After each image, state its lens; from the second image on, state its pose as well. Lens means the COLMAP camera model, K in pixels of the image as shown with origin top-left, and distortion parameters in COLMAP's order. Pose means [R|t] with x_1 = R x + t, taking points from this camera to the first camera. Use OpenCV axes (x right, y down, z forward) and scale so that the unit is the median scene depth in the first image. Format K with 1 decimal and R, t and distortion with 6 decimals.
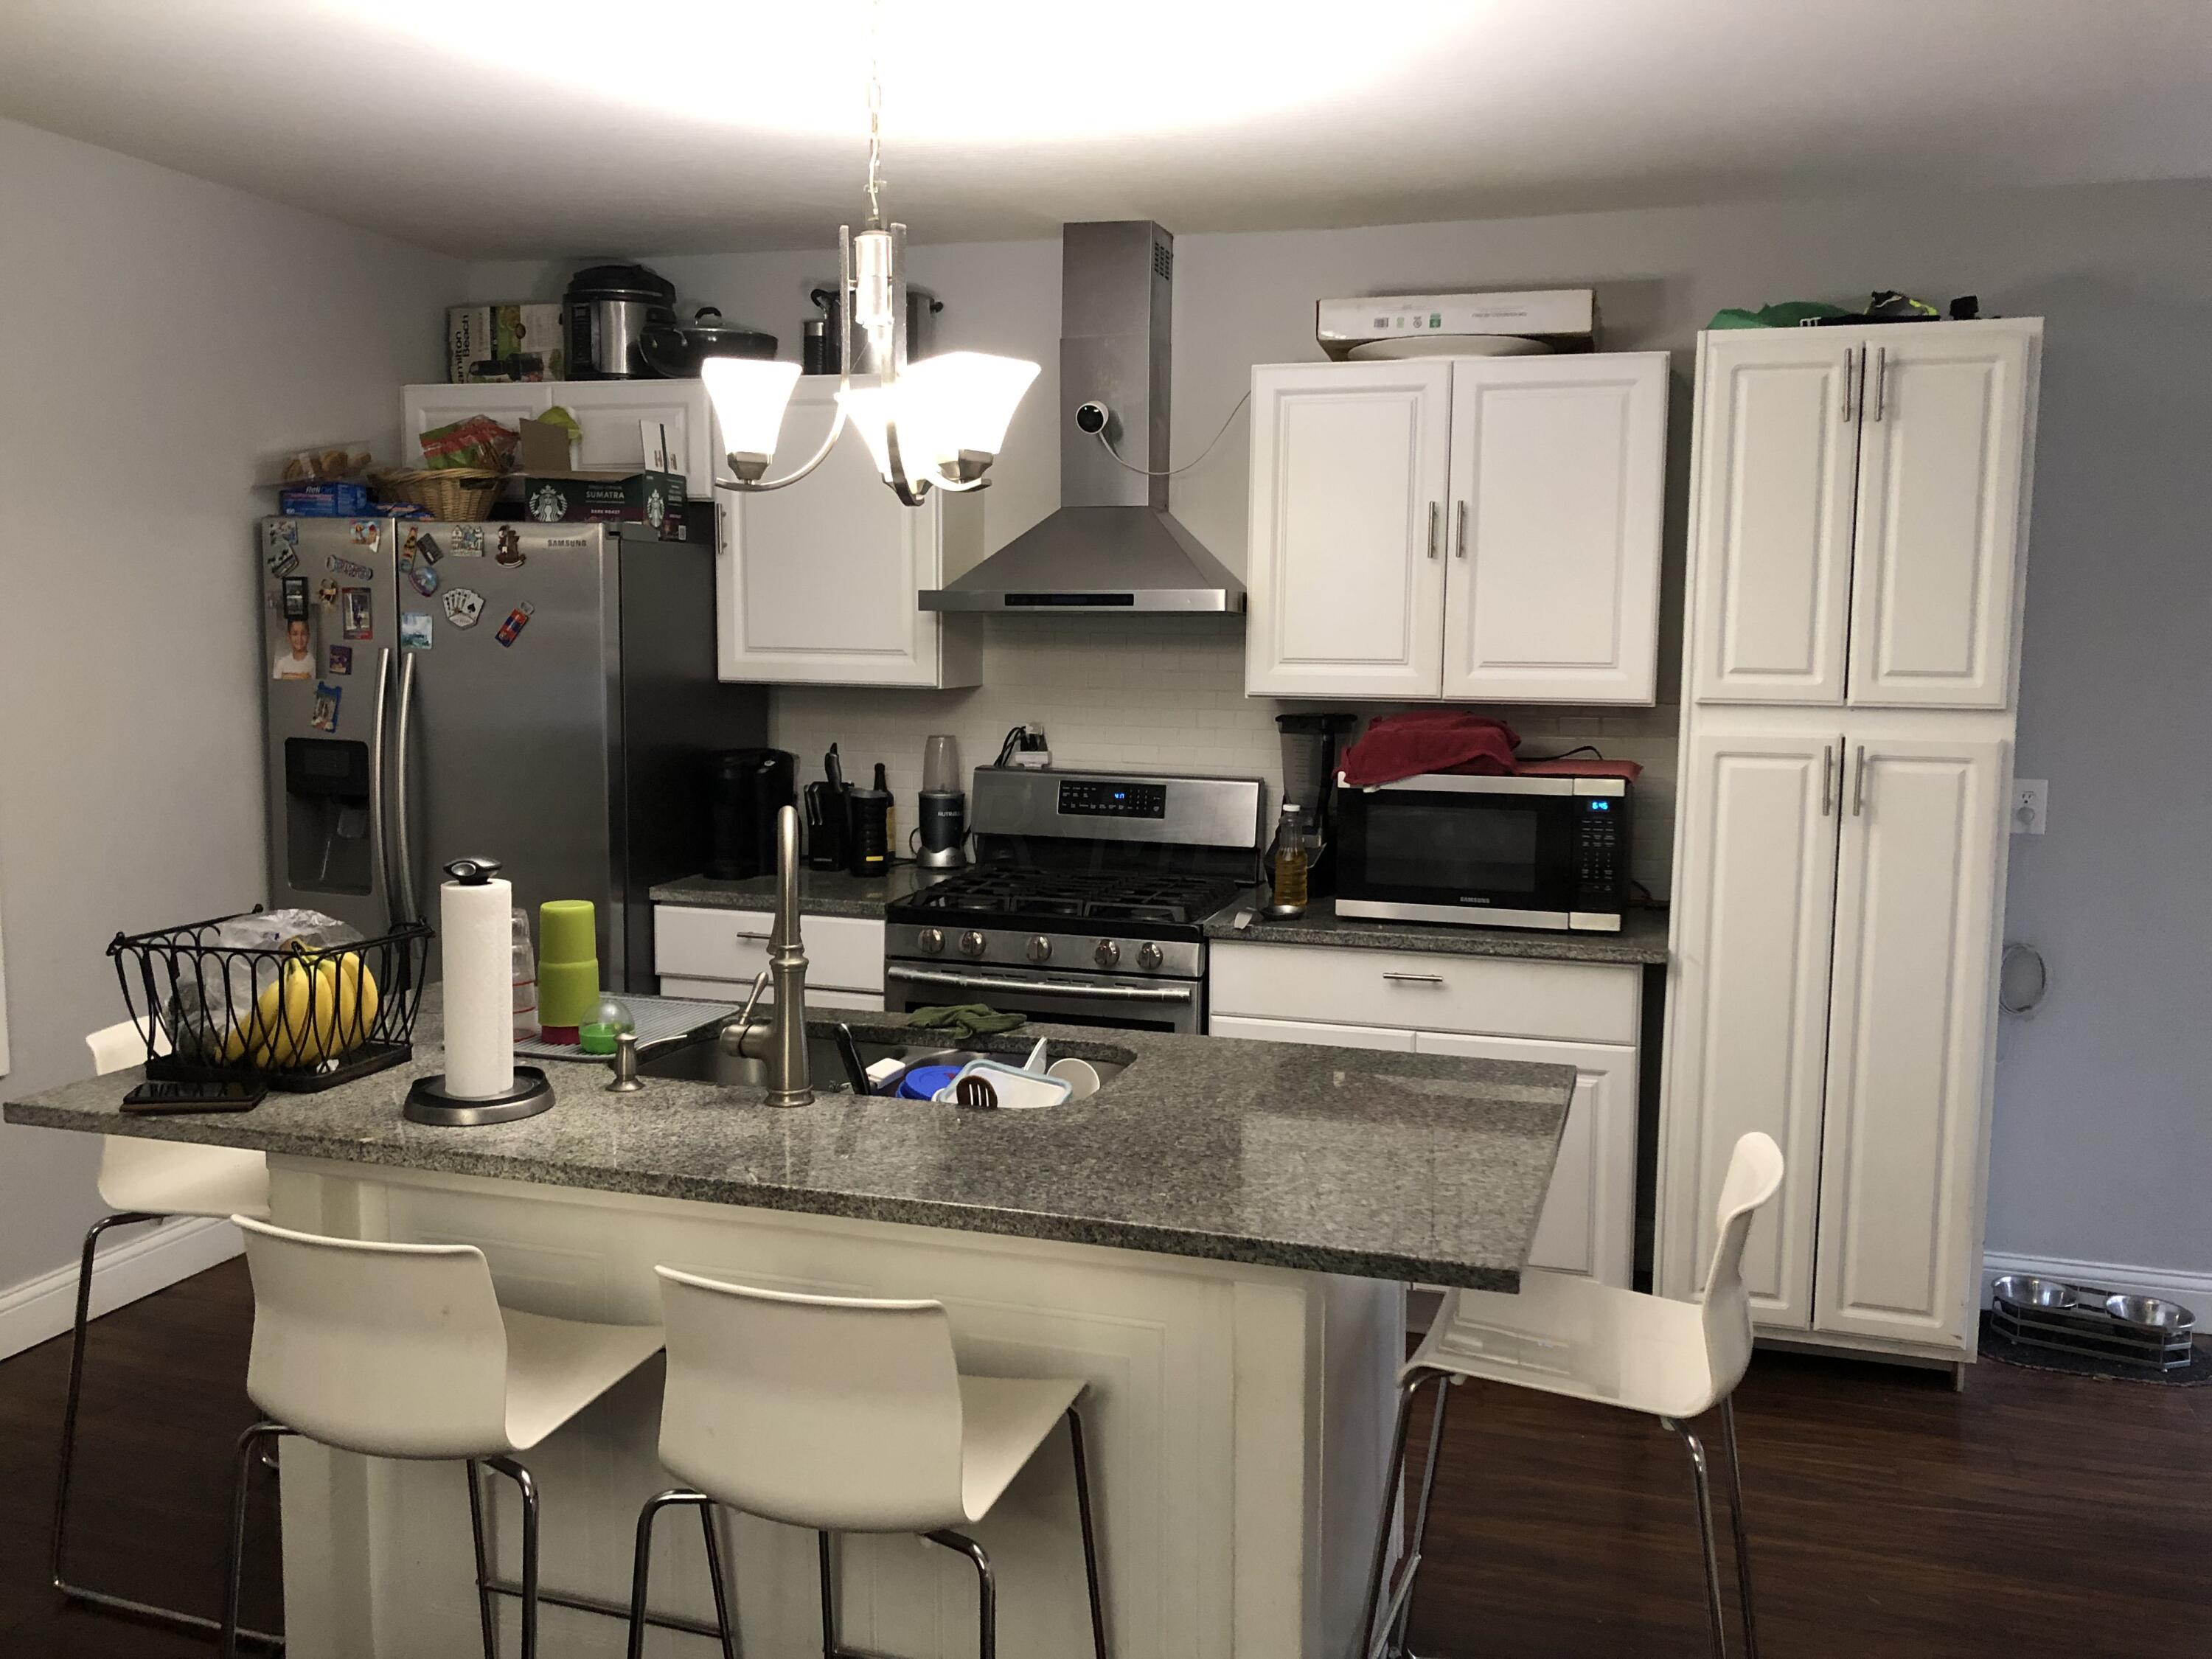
lens RADIAL K [[1879.1, 0, 1106.0], [0, 1879.1, 829.5], [0, 0, 1]] dist [0.005029, -0.000997]
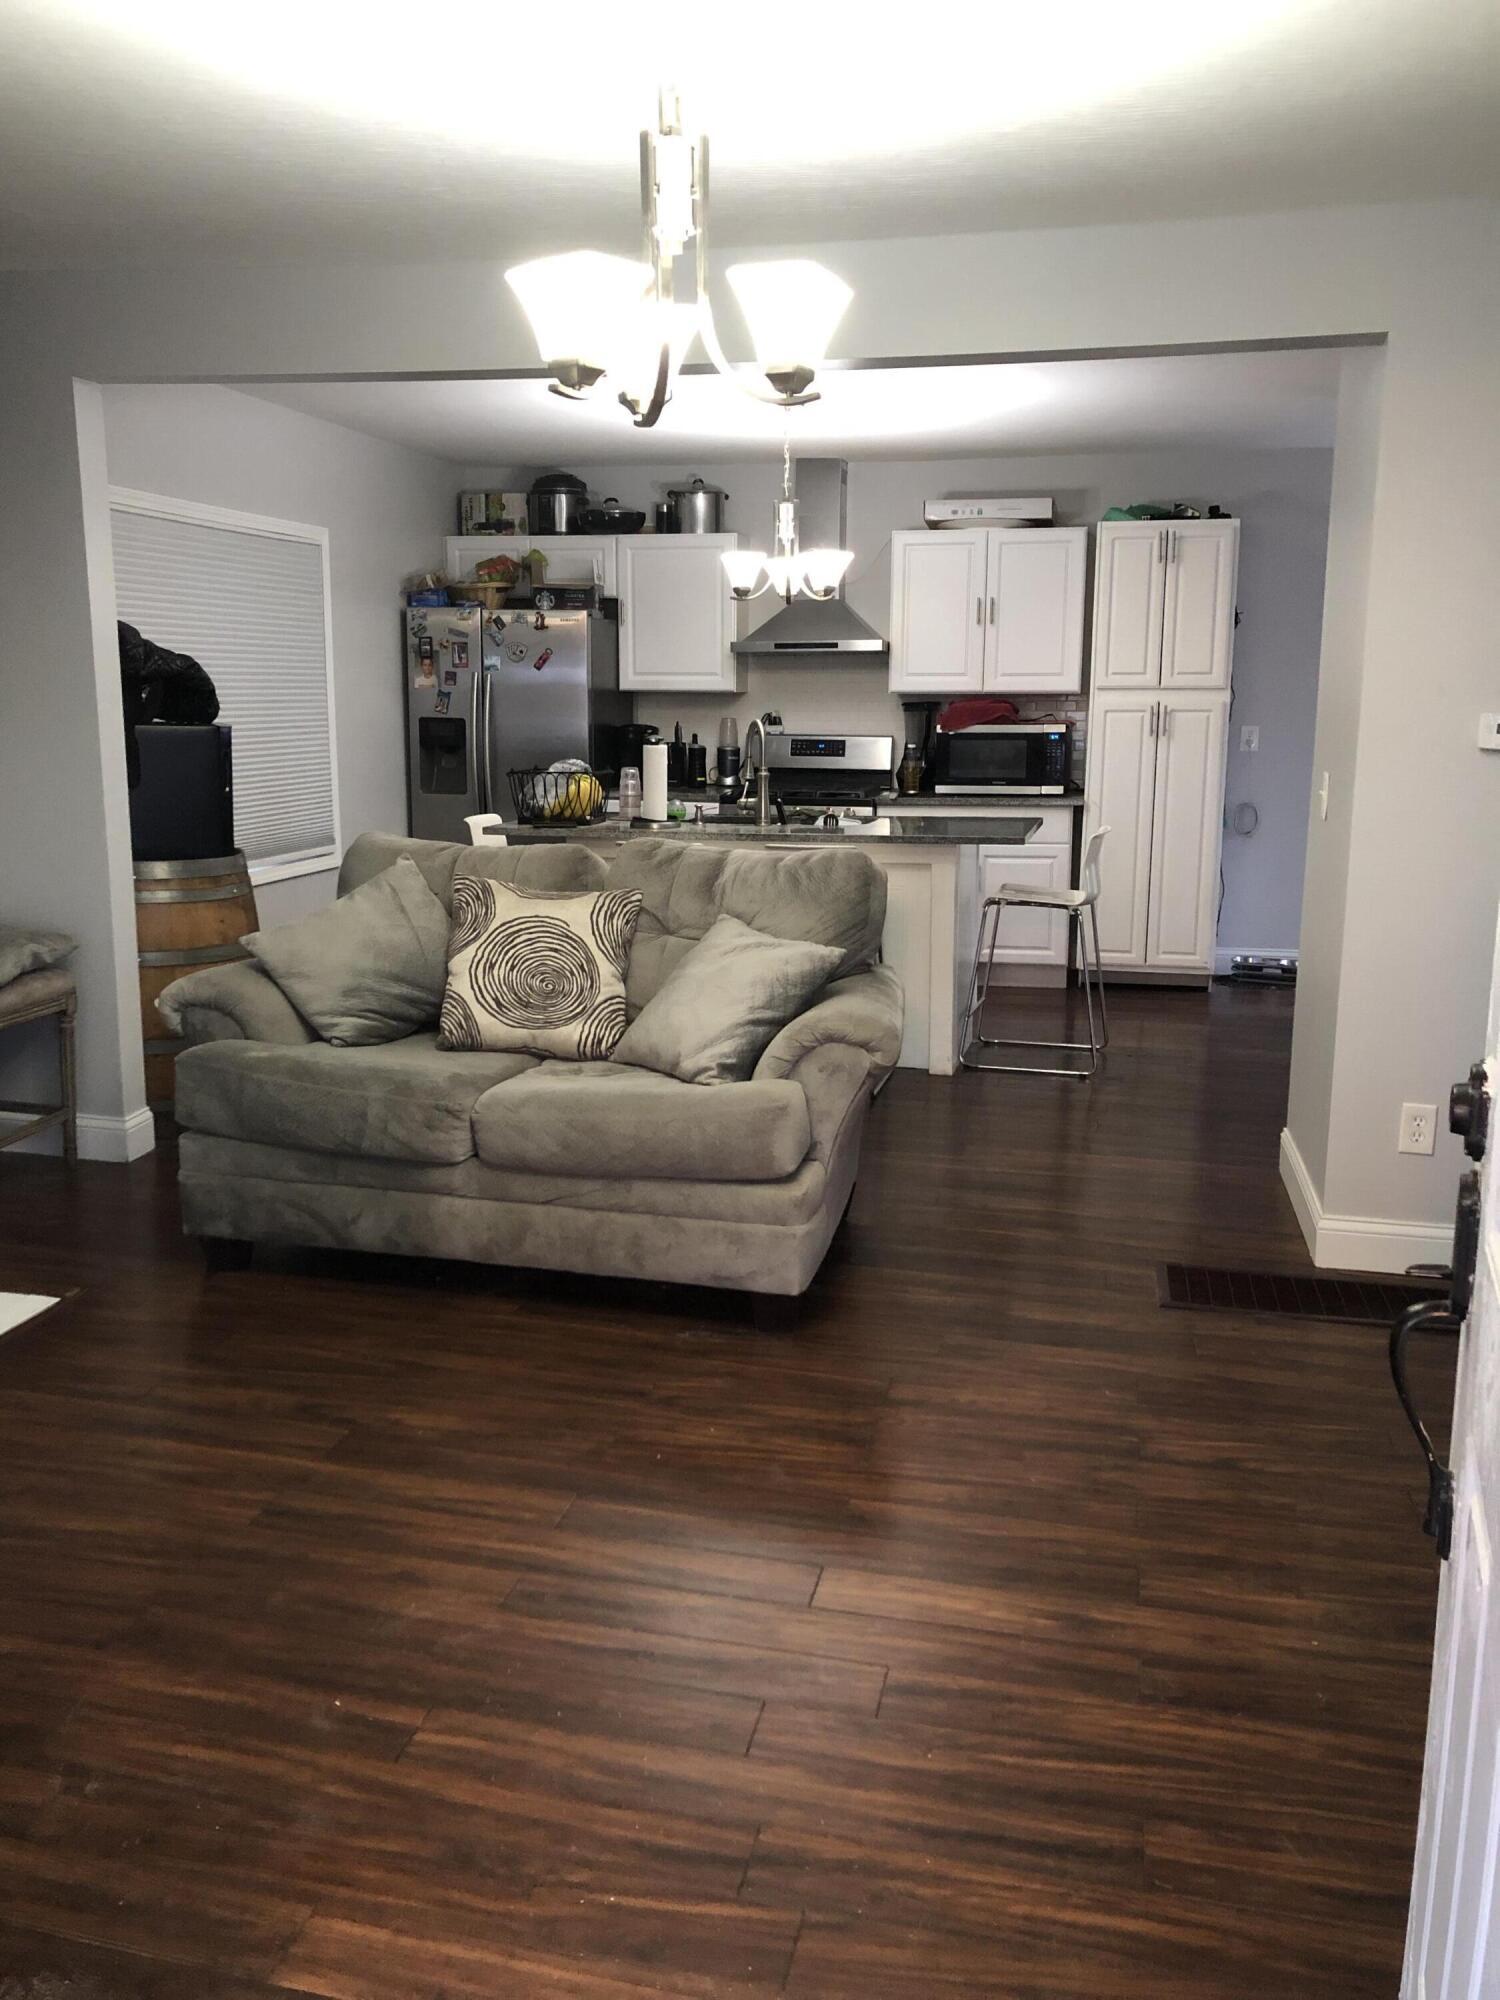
lens RADIAL K [[1593.4, 0, 750.0], [0, 1593.4, 1000.0], [0, 0, 1]] dist [0.040772, 0.002112]
pose [[0.997815, -0.019822, 0.063022, -0.198141], [0.014581, 0.996479, 0.082568, 0.120393], [-0.064437, -0.081468, 0.994591, -0.784840]]
